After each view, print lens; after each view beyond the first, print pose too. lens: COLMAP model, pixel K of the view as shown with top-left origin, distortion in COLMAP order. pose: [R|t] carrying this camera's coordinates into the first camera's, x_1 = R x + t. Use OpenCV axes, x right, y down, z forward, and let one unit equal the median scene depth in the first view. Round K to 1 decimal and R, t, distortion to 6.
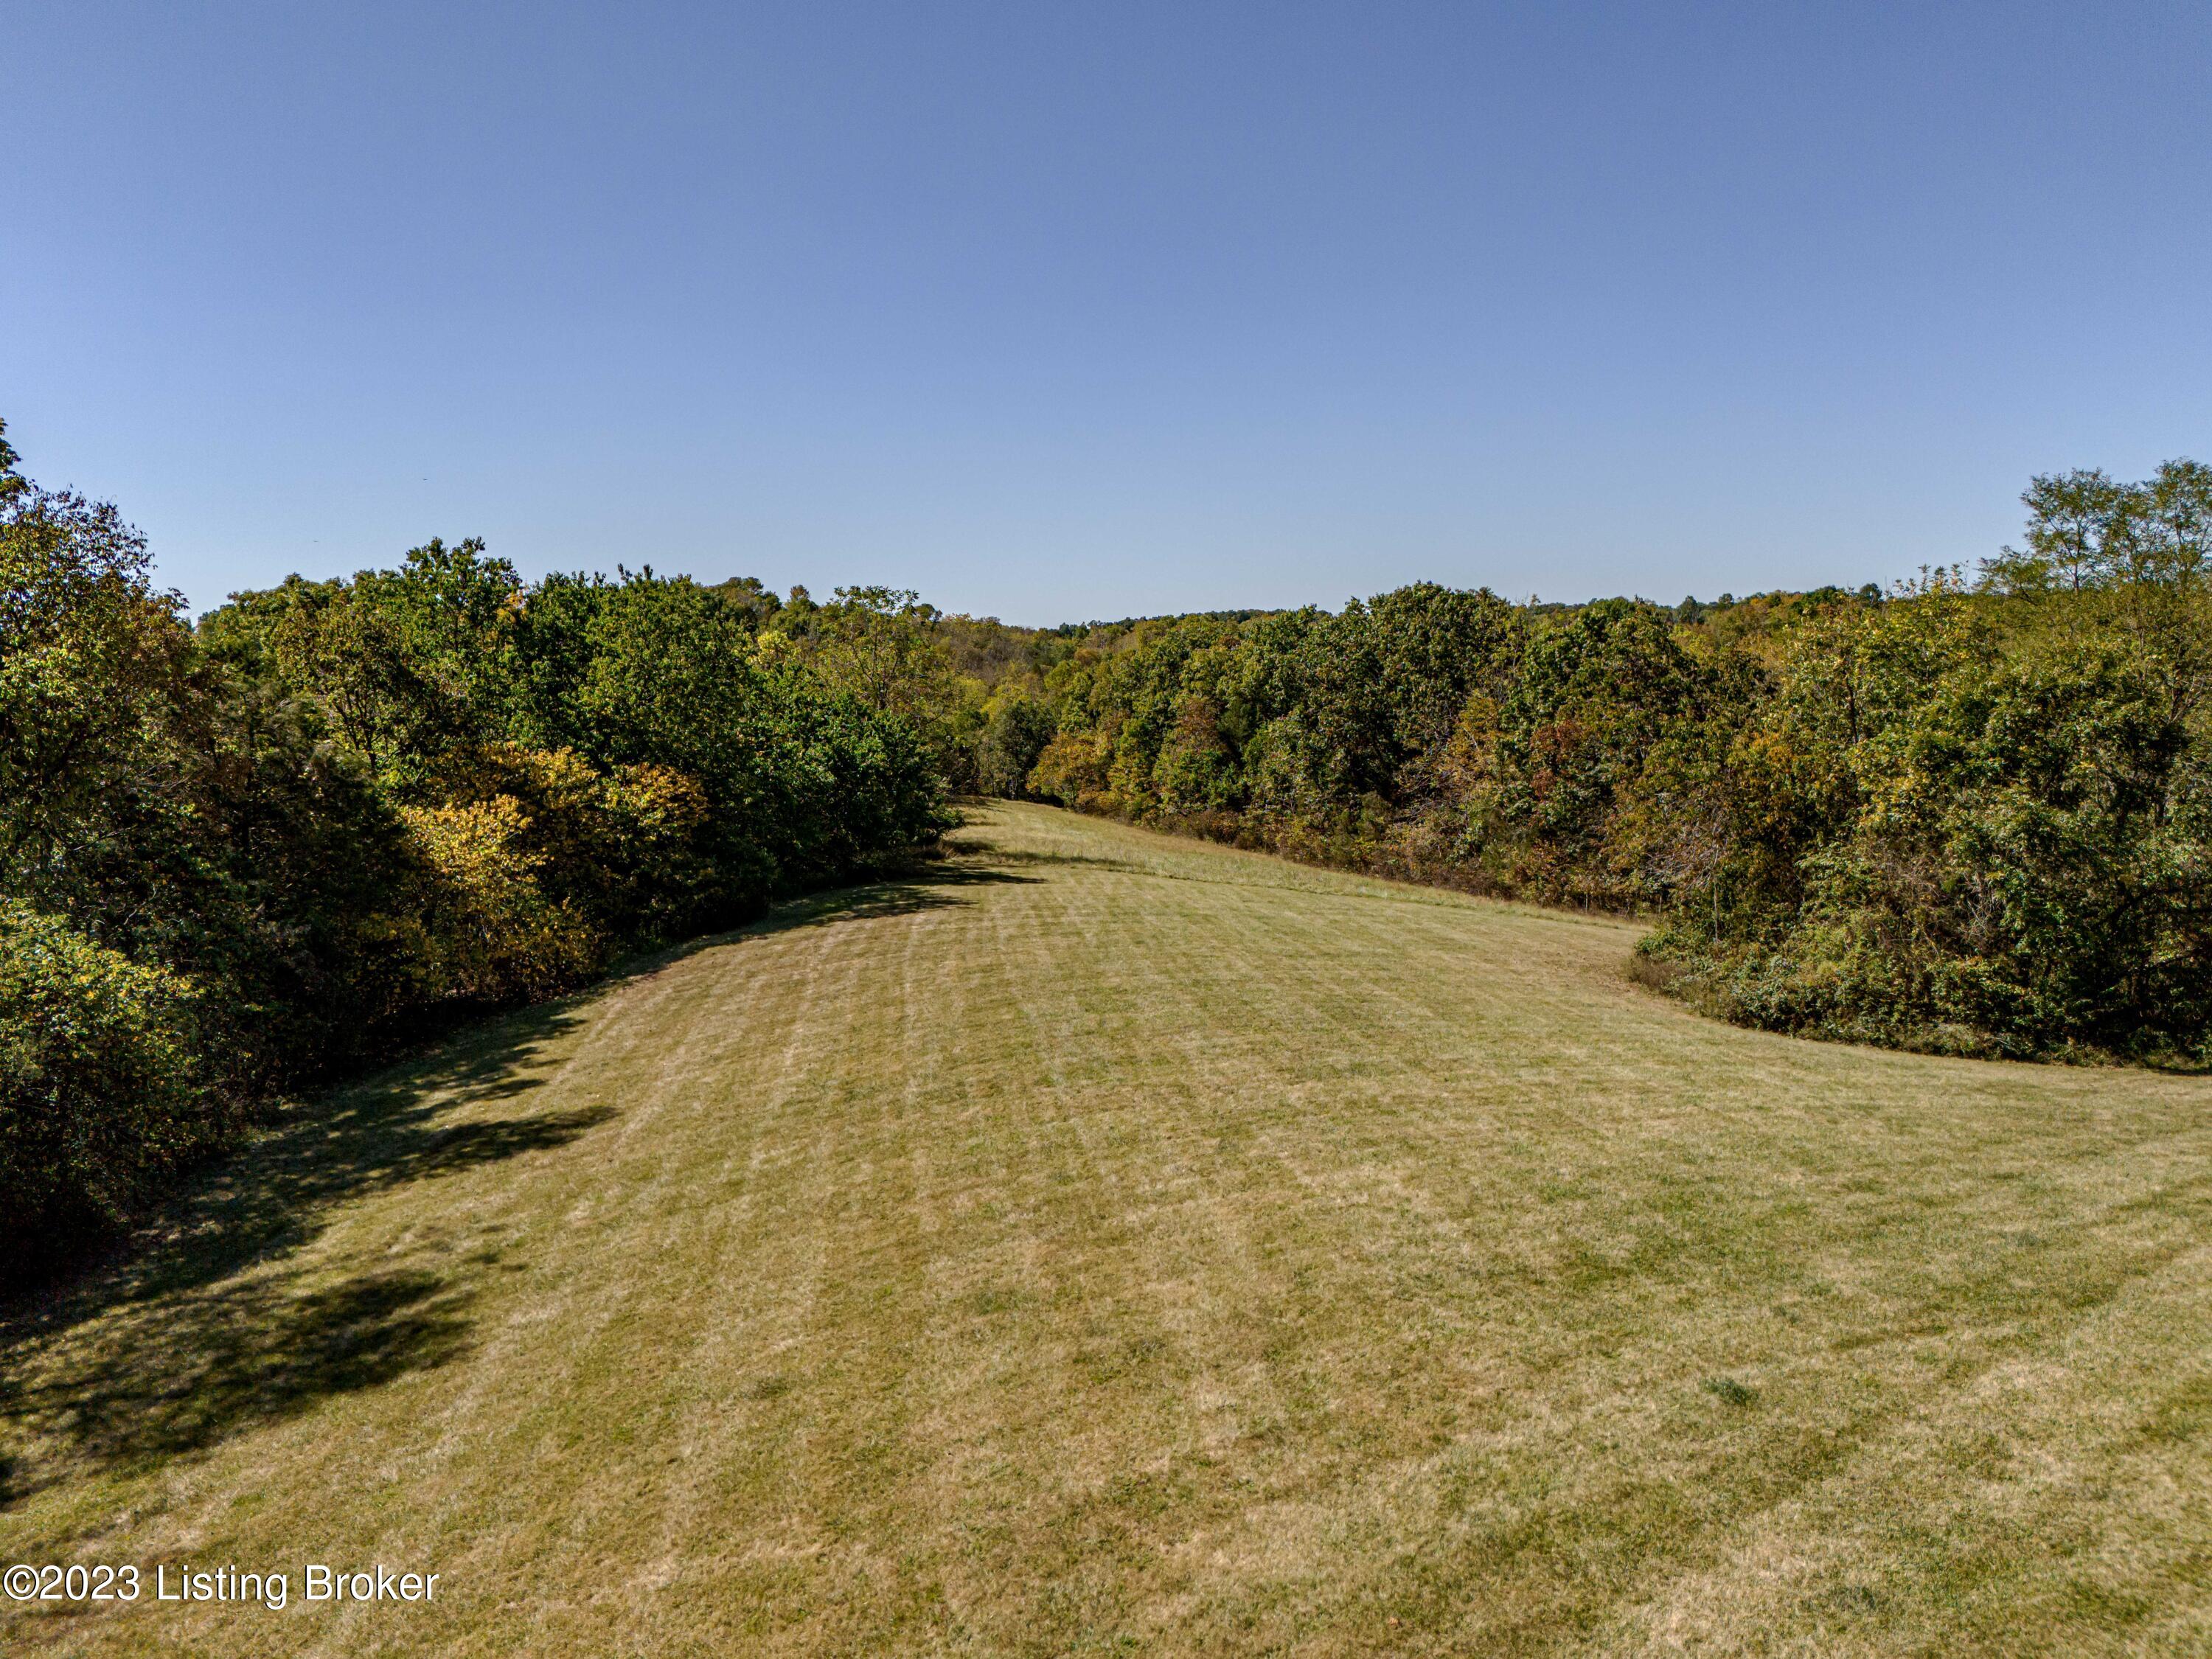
lens RADIAL K [[1629.5, 0, 1106.0], [0, 1629.5, 829.5], [0, 0, 1]] dist [0.061359, -0.089240]
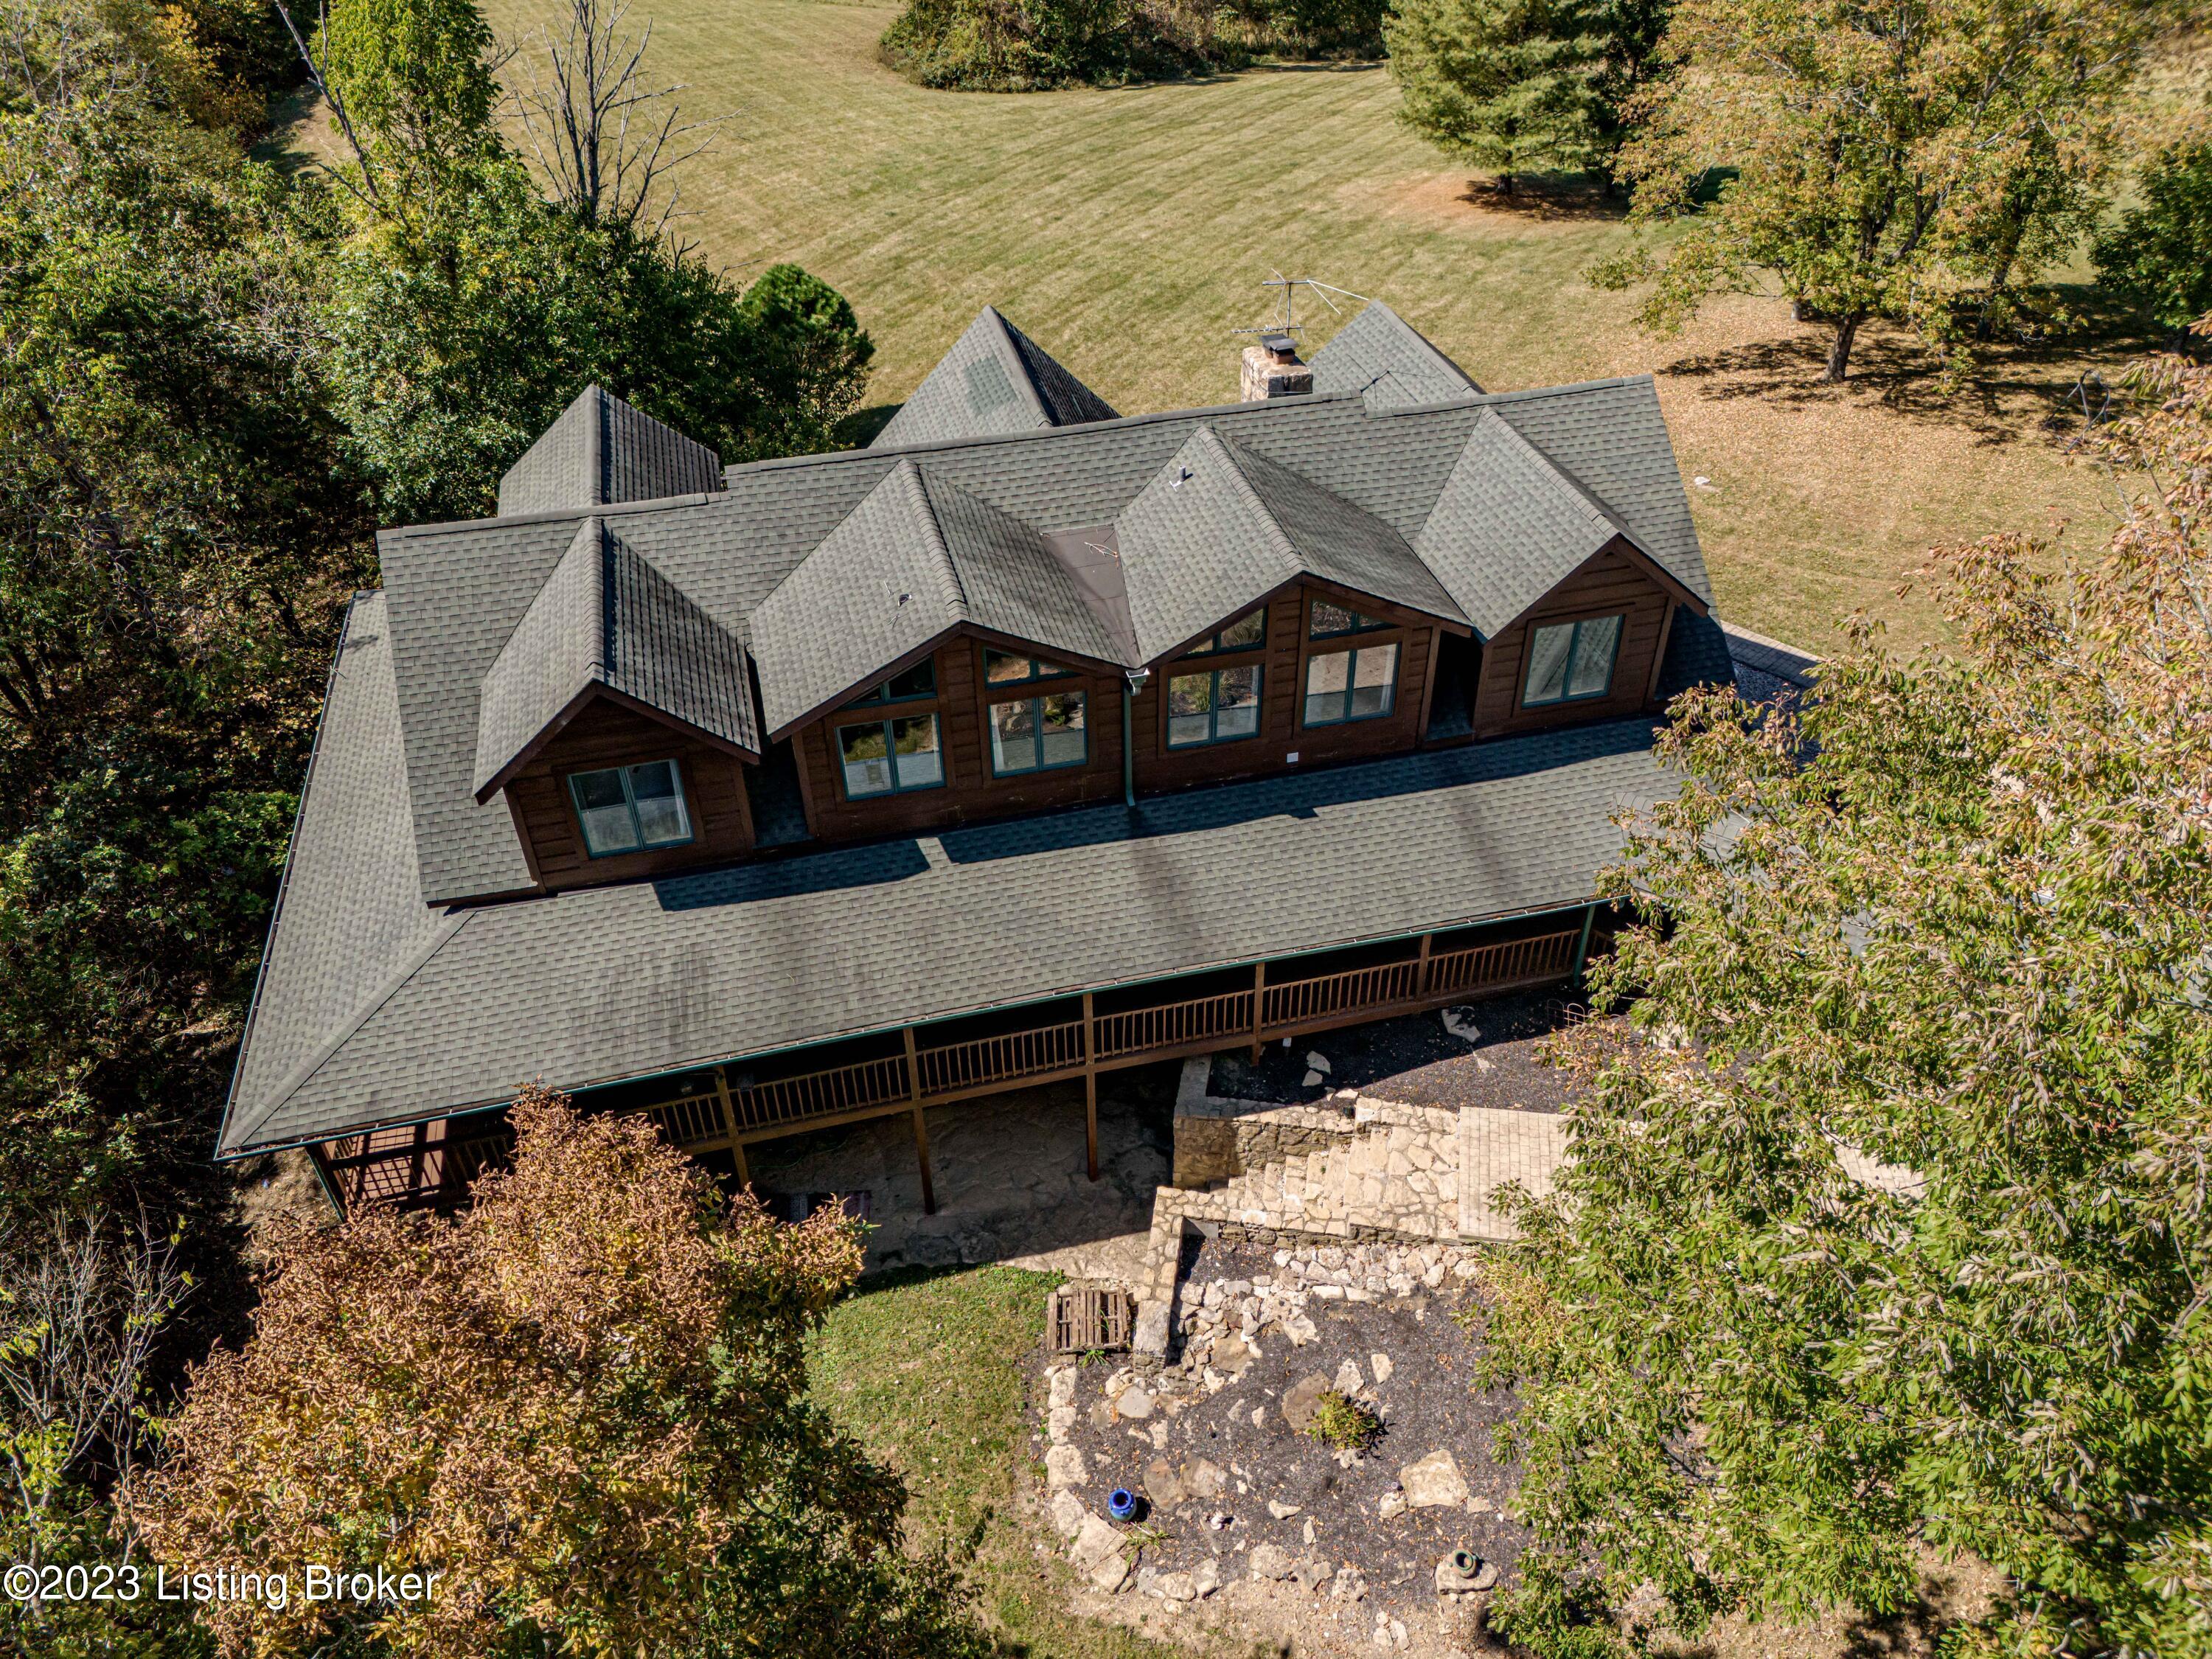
lens RADIAL K [[1629.5, 0, 1106.0], [0, 1629.5, 829.5], [0, 0, 1]] dist [0.061359, -0.089240]
pose [[0.914888, -0.257454, 0.310962, -0.315171], [0.051978, 0.838974, 0.541683, -0.220572], [-0.400348, -0.479416, 0.780949, -1.241750]]
